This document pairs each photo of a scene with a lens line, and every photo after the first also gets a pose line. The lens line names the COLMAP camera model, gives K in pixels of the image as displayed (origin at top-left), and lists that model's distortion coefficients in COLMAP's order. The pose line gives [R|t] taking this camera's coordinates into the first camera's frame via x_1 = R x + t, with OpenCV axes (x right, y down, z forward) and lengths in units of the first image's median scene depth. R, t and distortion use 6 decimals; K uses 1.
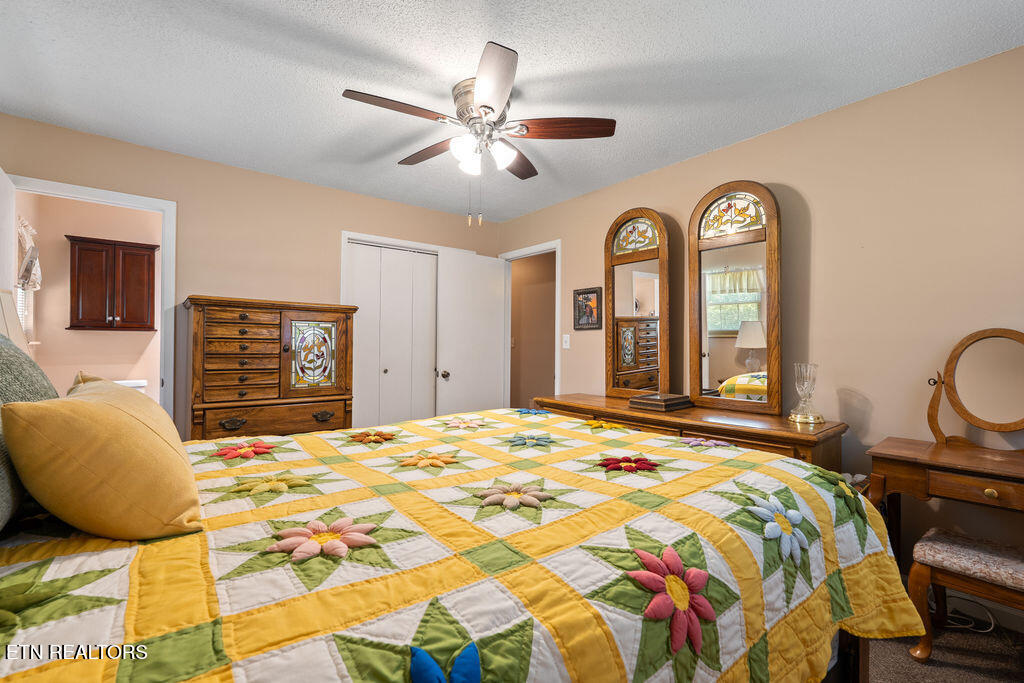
lens RADIAL K [[447.7, 0, 511.8], [0, 447.7, 342.3], [0, 0, 1]] dist [-0.001992, -0.000095]
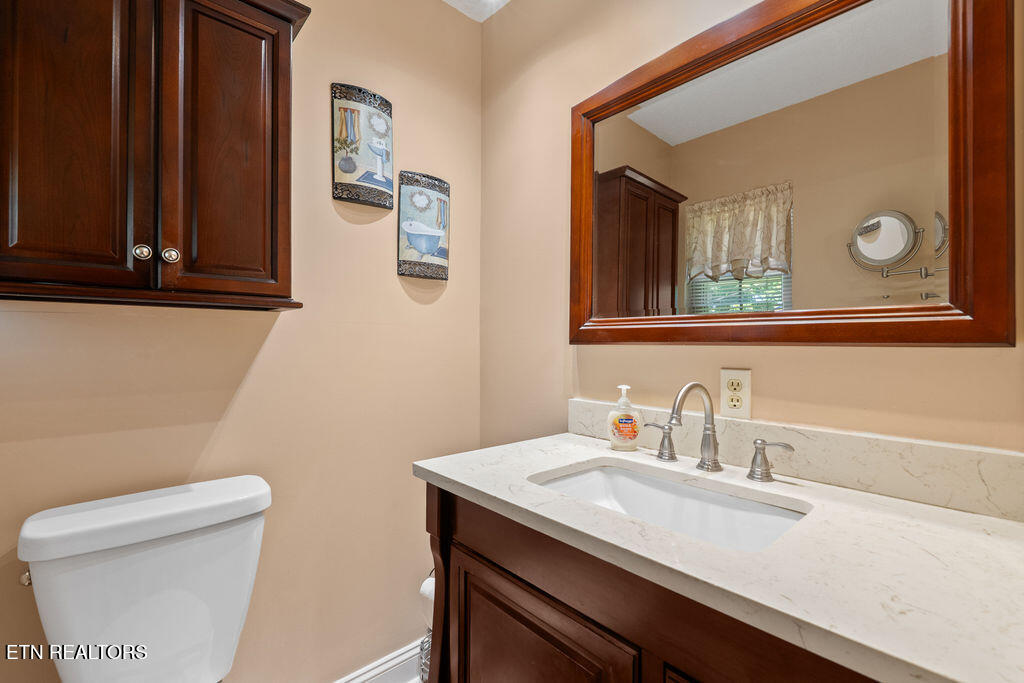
lens RADIAL K [[447.7, 0, 511.5], [0, 447.7, 341.7], [0, 0, 1]] dist [-0.001992, -0.000095]
pose [[0.999690, -0.000619, 0.024885, -0.694544], [0.000431, 0.999972, 0.007526, -0.006079], [-0.024889, -0.007513, 0.999662, 0.741447]]
